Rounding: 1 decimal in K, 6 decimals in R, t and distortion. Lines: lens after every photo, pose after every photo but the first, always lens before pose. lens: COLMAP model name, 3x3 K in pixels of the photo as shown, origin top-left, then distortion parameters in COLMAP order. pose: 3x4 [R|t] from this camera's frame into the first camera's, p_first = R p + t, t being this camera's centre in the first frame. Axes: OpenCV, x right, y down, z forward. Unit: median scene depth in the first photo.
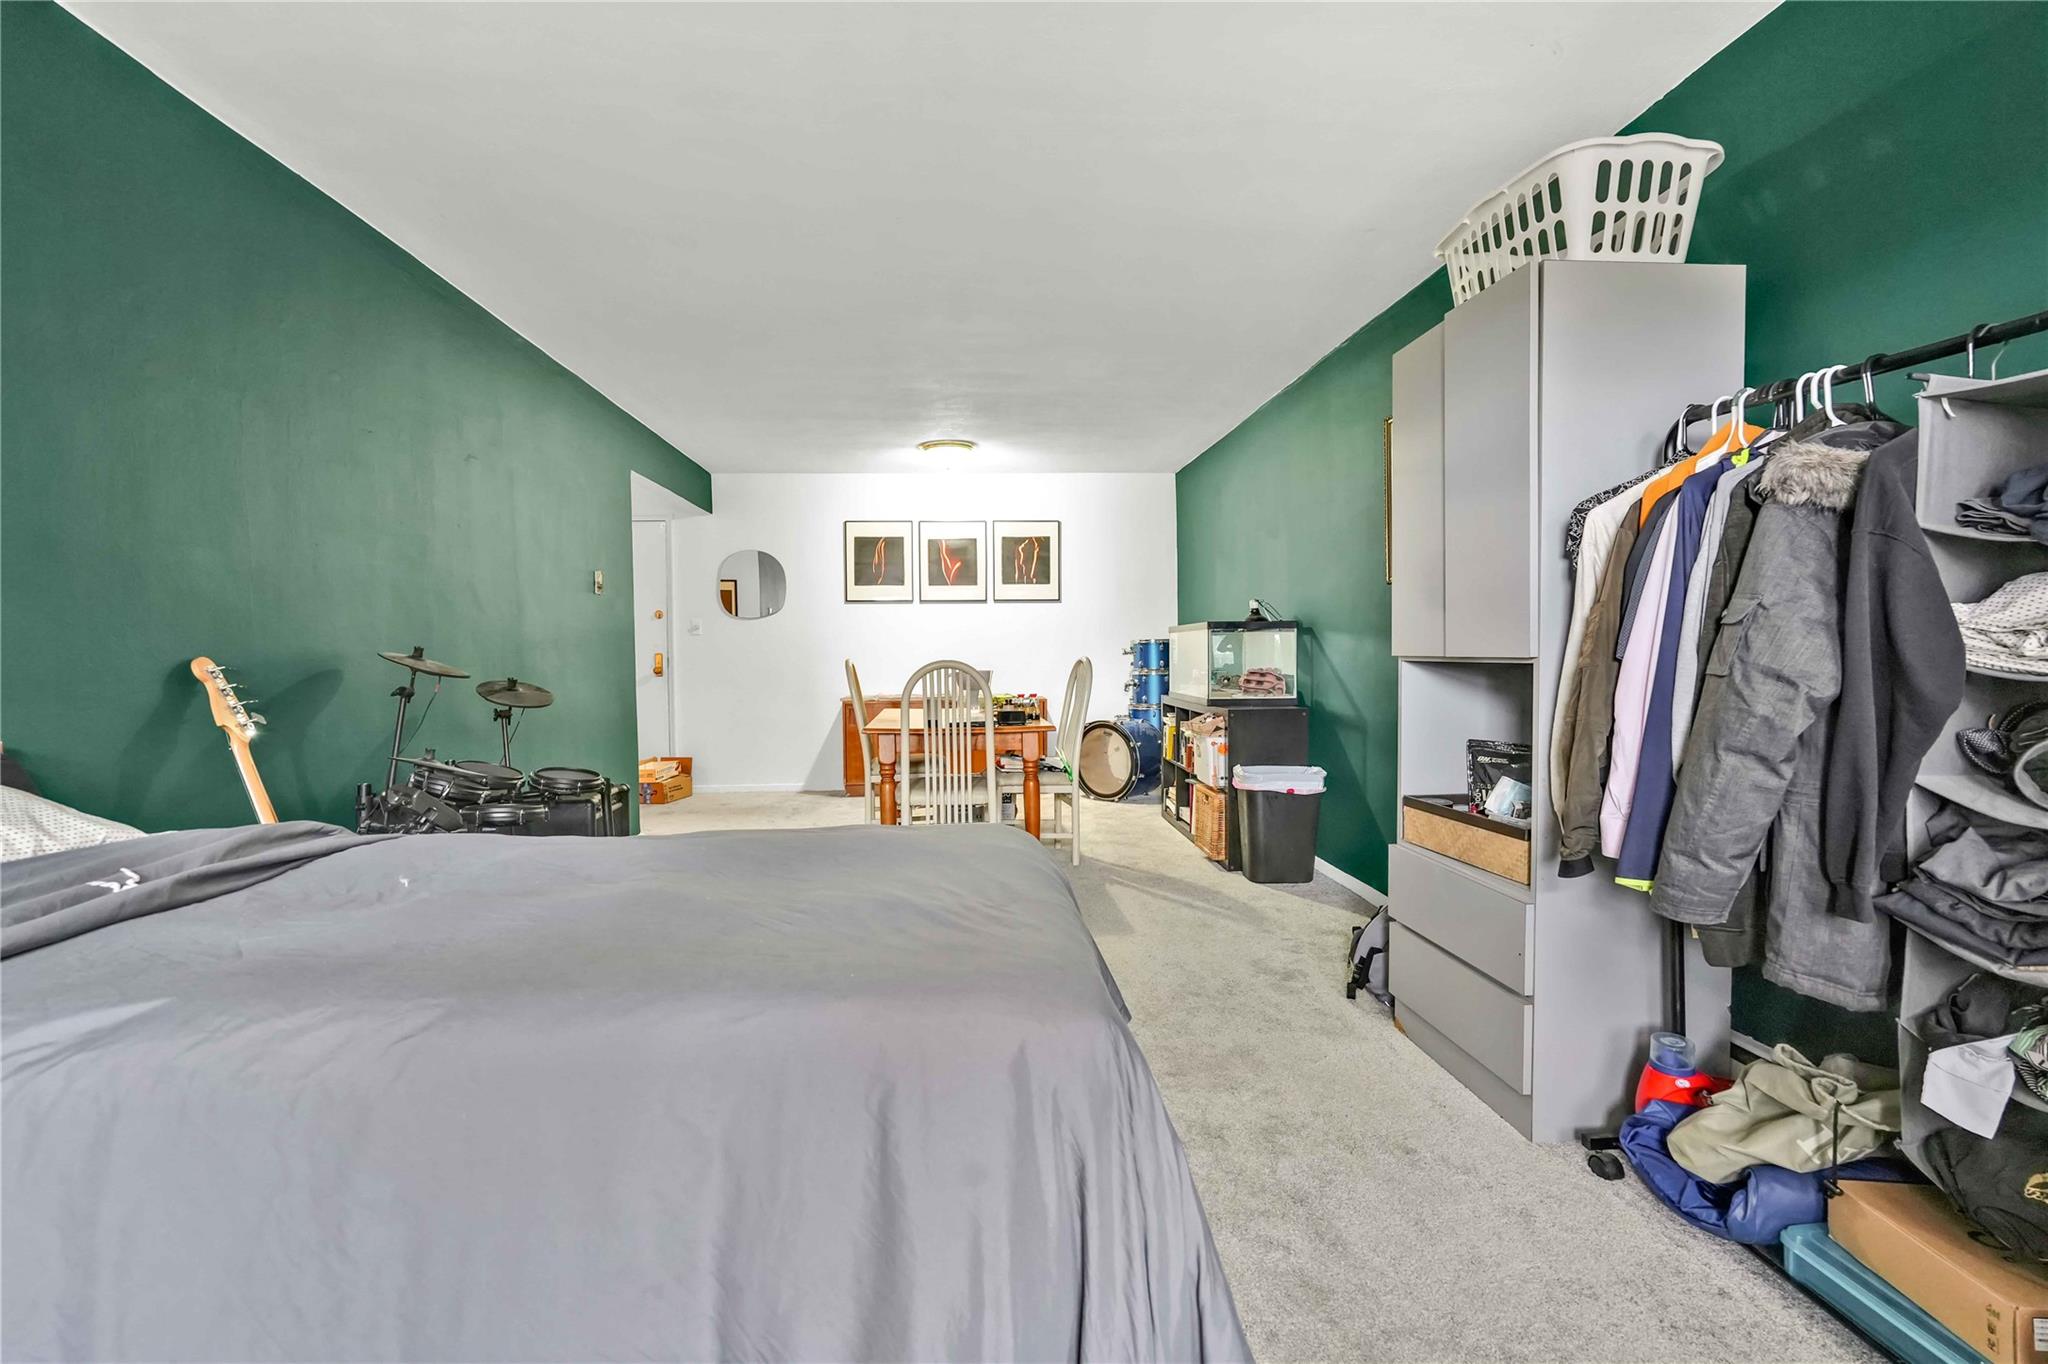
lens RADIAL K [[925.0, 0, 1024.0], [0, 925.0, 682.0], [0, 0, 1]] dist [-0.000782, 0.013445]
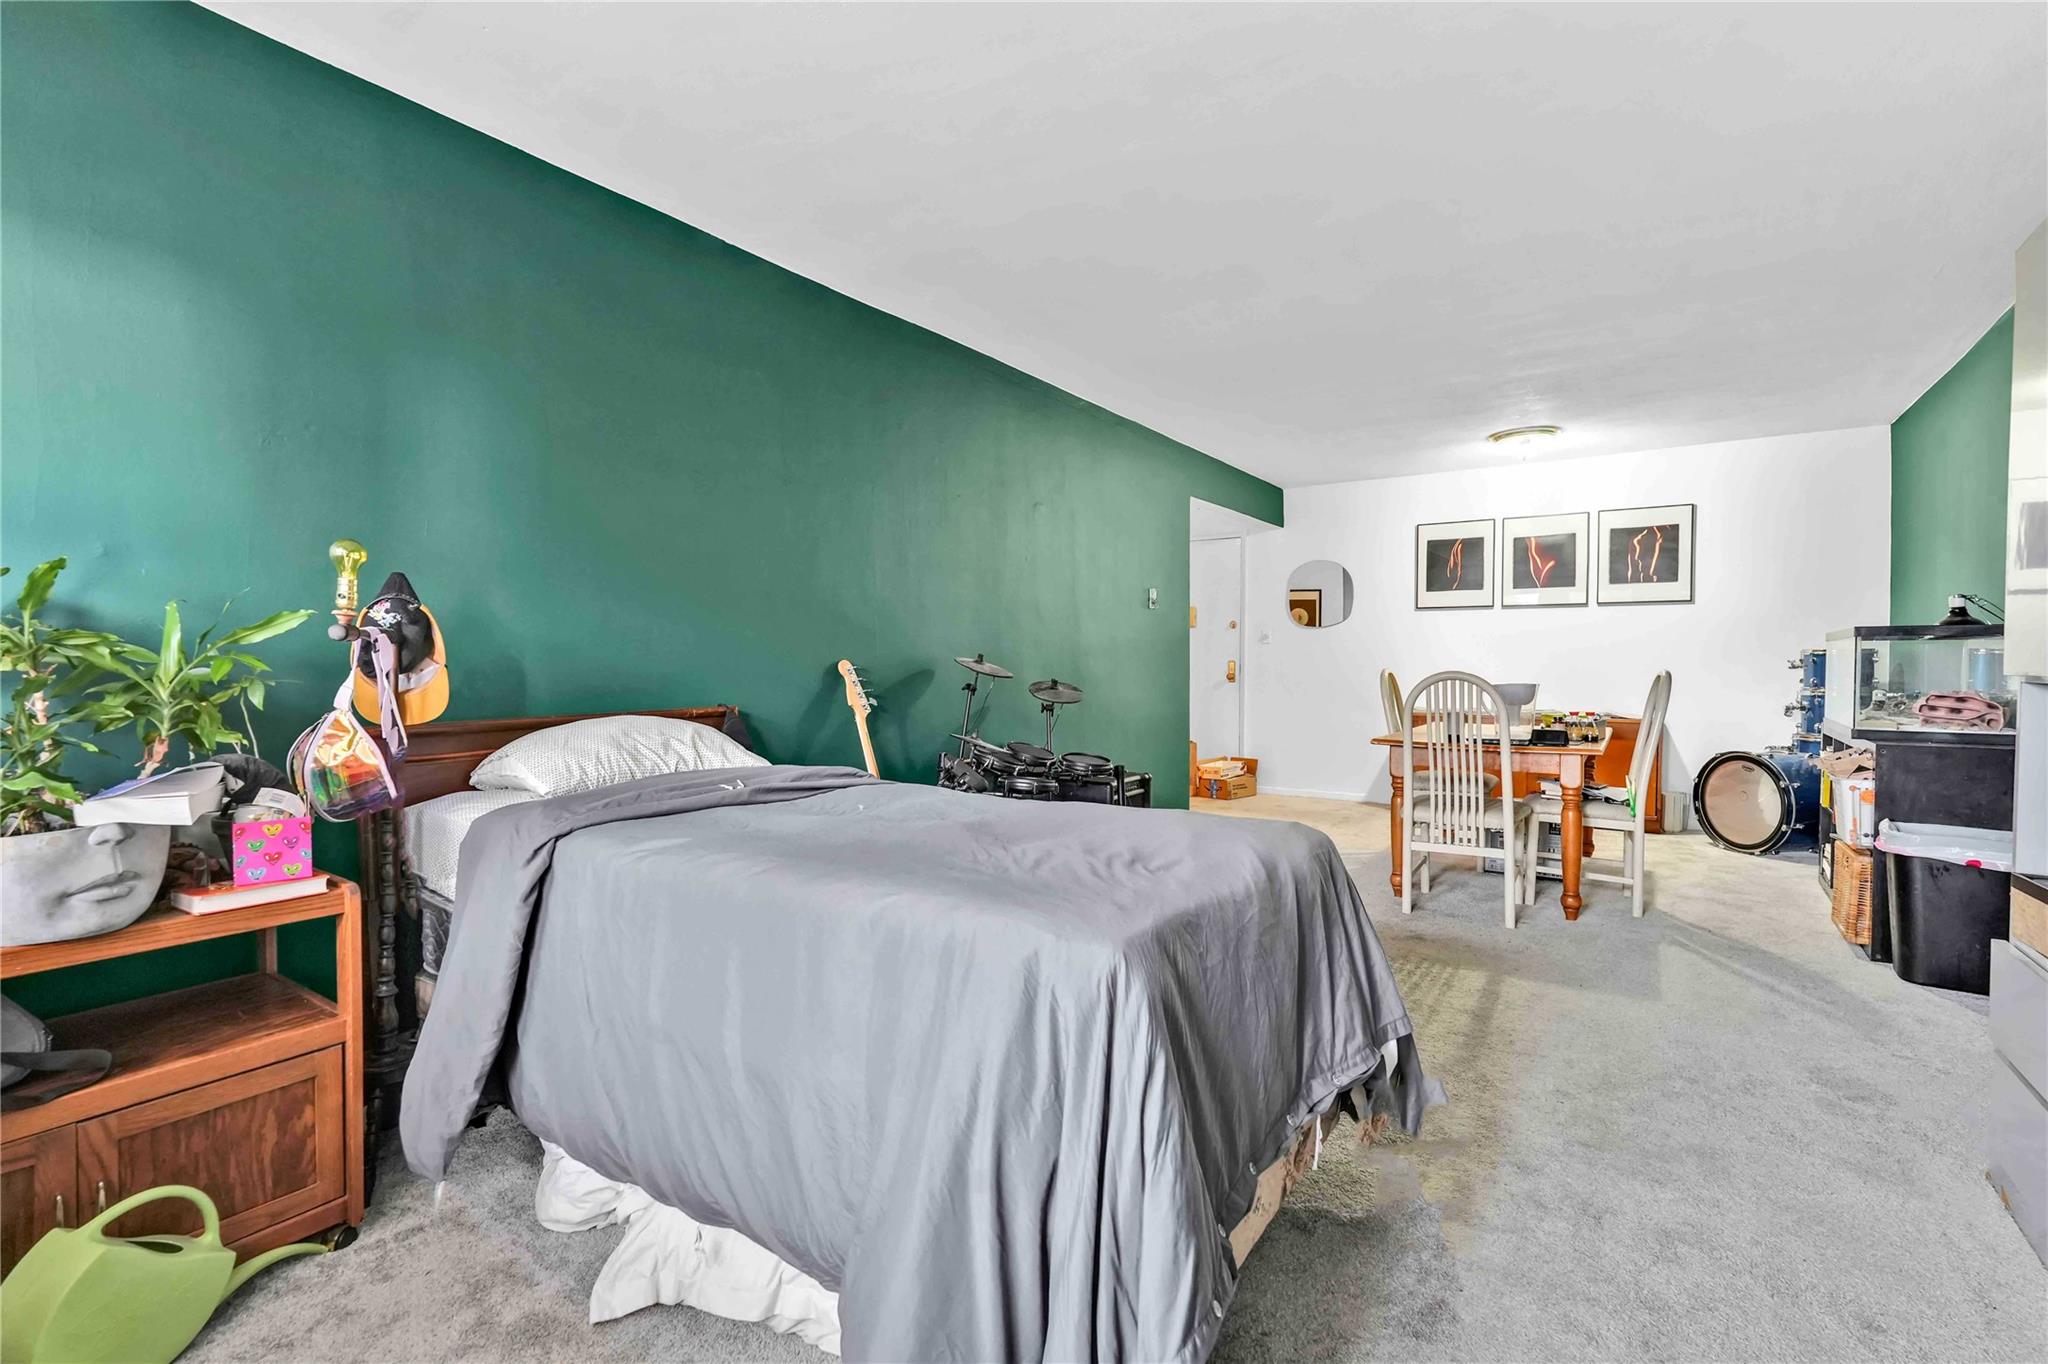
lens RADIAL K [[925.0, 0, 1024.0], [0, 925.0, 682.0], [0, 0, 1]] dist [-0.000782, 0.013445]
pose [[0.799736, 0.024846, -0.599837, 0.114190], [-0.029972, 0.999550, 0.001441, -0.000676], [0.599603, 0.016826, 0.800121, -0.015939]]
